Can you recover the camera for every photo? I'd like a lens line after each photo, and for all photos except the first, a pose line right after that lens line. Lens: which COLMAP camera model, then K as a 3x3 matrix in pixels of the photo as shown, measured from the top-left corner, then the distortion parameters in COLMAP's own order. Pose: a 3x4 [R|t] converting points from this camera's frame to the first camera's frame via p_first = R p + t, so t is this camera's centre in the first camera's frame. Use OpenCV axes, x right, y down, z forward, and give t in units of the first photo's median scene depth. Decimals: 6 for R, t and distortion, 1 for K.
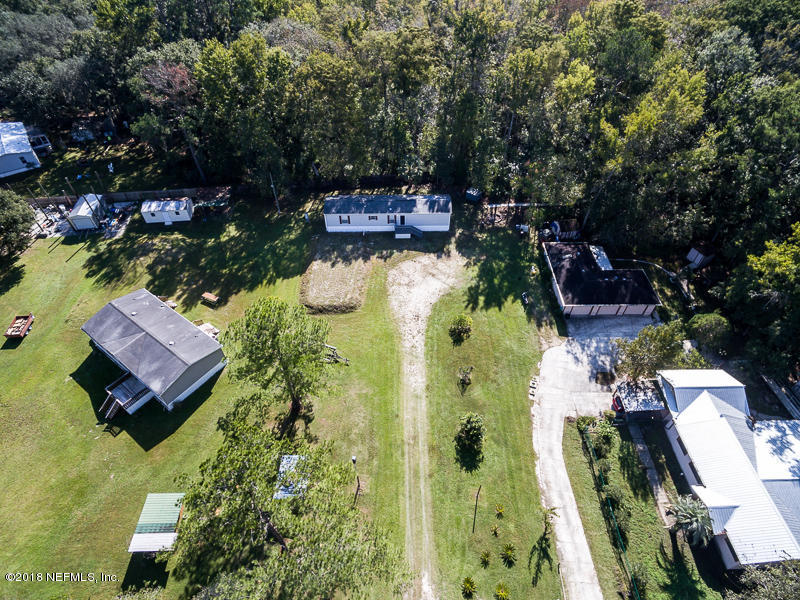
lens RADIAL K [[449.5, 0, 401.4], [0, 449.5, 300.0], [0, 0, 1]] dist [0.002568, 0.009244]
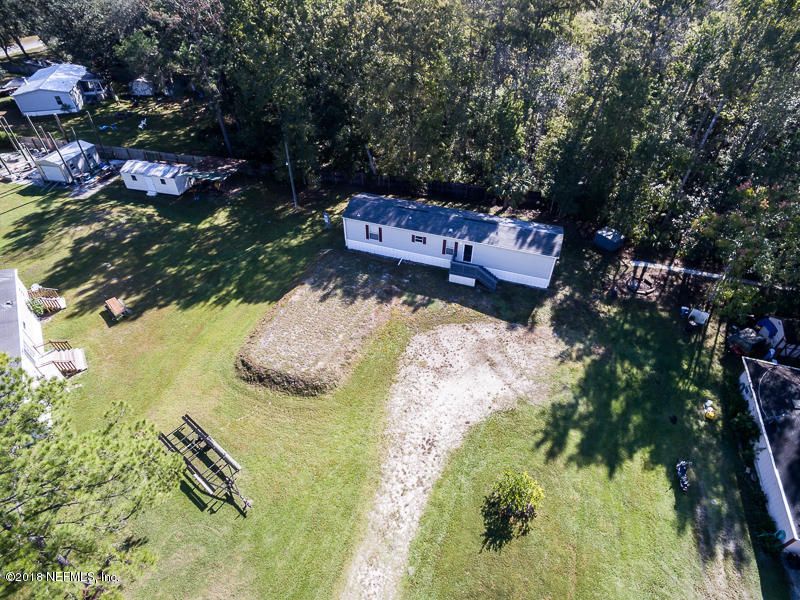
lens RADIAL K [[445.7, 0, 400.0], [0, 445.7, 300.0], [0, 0, 1]] dist [0.003322, 0.002640]
pose [[0.943101, 0.227929, -0.242092, 0.076322], [-0.247902, 0.967217, -0.055102, -0.069646], [0.221596, 0.111982, 0.968687, 0.457501]]
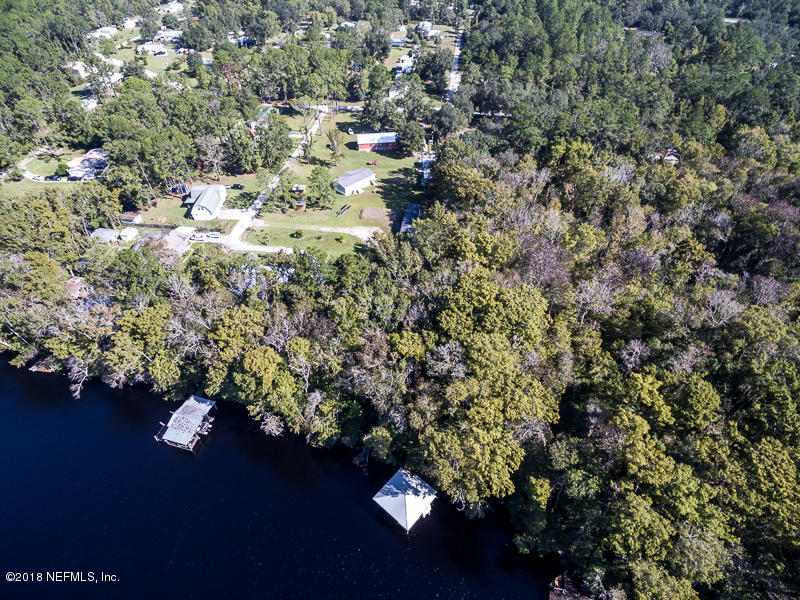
lens RADIAL K [[451.2, 0, 400.4], [0, 451.2, 301.7], [0, 0, 1]] dist [0.006294, -0.001114]
pose [[-0.160872, 0.671206, -0.723604, 1.910893], [-0.710816, 0.429848, 0.556750, -1.274244], [0.684734, 0.603915, 0.407953, 0.337461]]
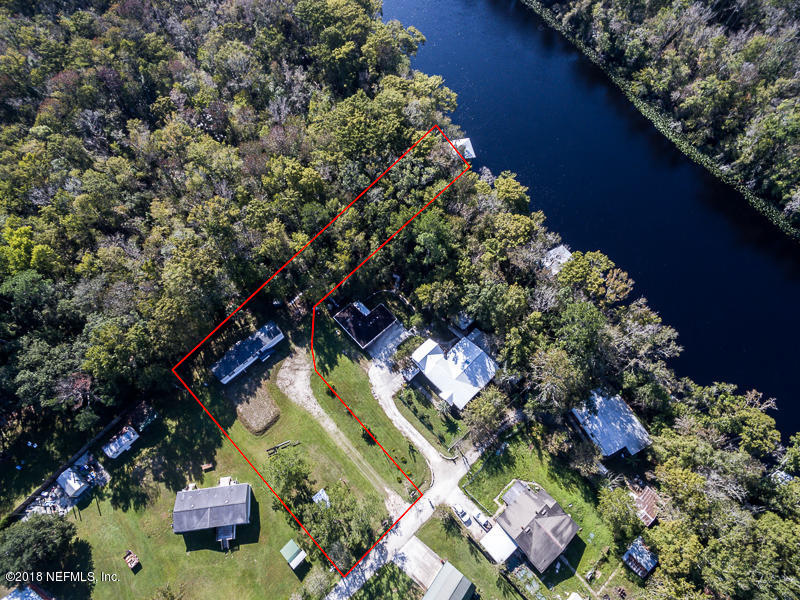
lens RADIAL K [[449.5, 0, 401.4], [0, 449.5, 300.0], [0, 0, 1]] dist [0.002568, 0.009244]
pose [[0.731434, -0.608265, 0.308249, -0.012853], [0.497875, 0.785243, 0.368122, -0.729597], [-0.465966, -0.115787, 0.877194, -0.769265]]
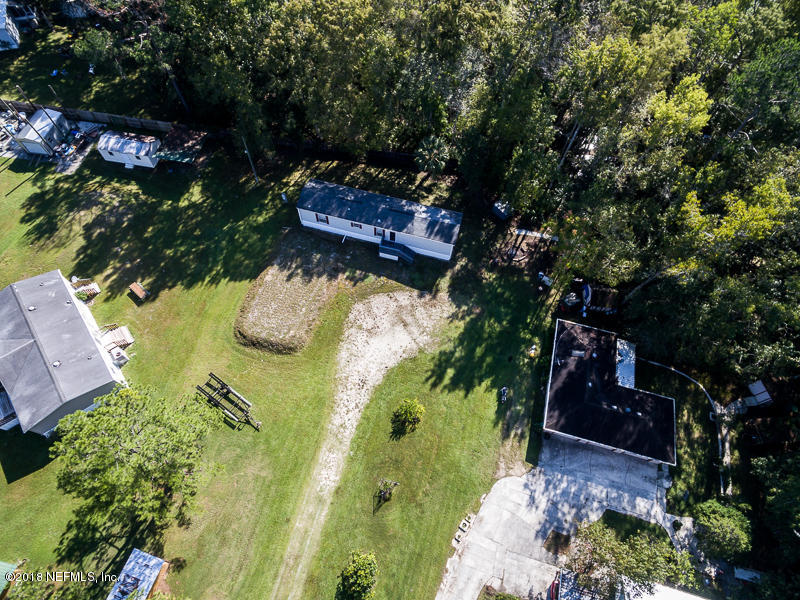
lens RADIAL K [[445.7, 0, 400.0], [0, 445.7, 300.0], [0, 0, 1]] dist [0.003322, 0.002640]
pose [[0.962078, 0.255285, -0.096101, 0.123381], [-0.223256, 0.939360, 0.260305, -0.290854], [0.156726, -0.228979, 0.960732, 0.244994]]
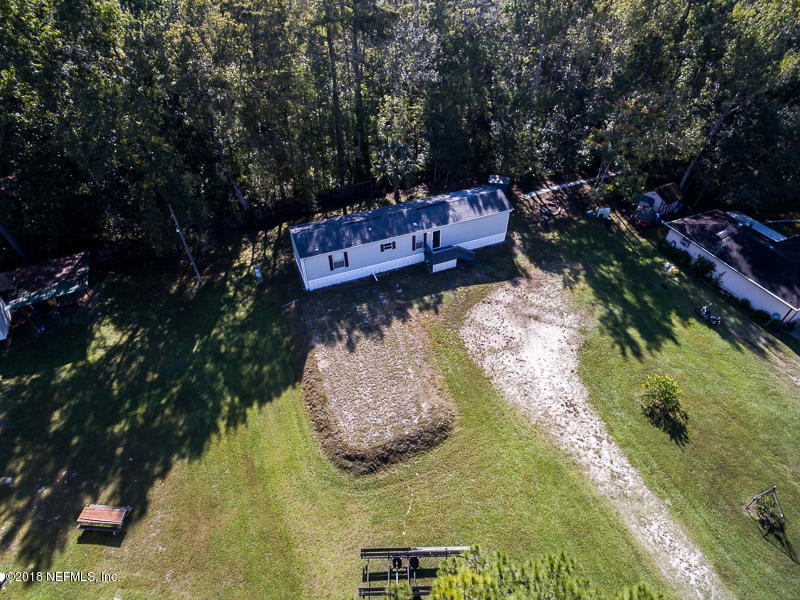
lens RADIAL K [[445.7, 0, 400.0], [0, 445.7, 300.0], [0, 0, 1]] dist [0.003322, 0.002640]
pose [[0.934994, -0.244054, 0.257339, -0.214236], [0.264628, 0.963153, -0.048045, -0.091260], [-0.236131, 0.113021, 0.965126, 0.493631]]
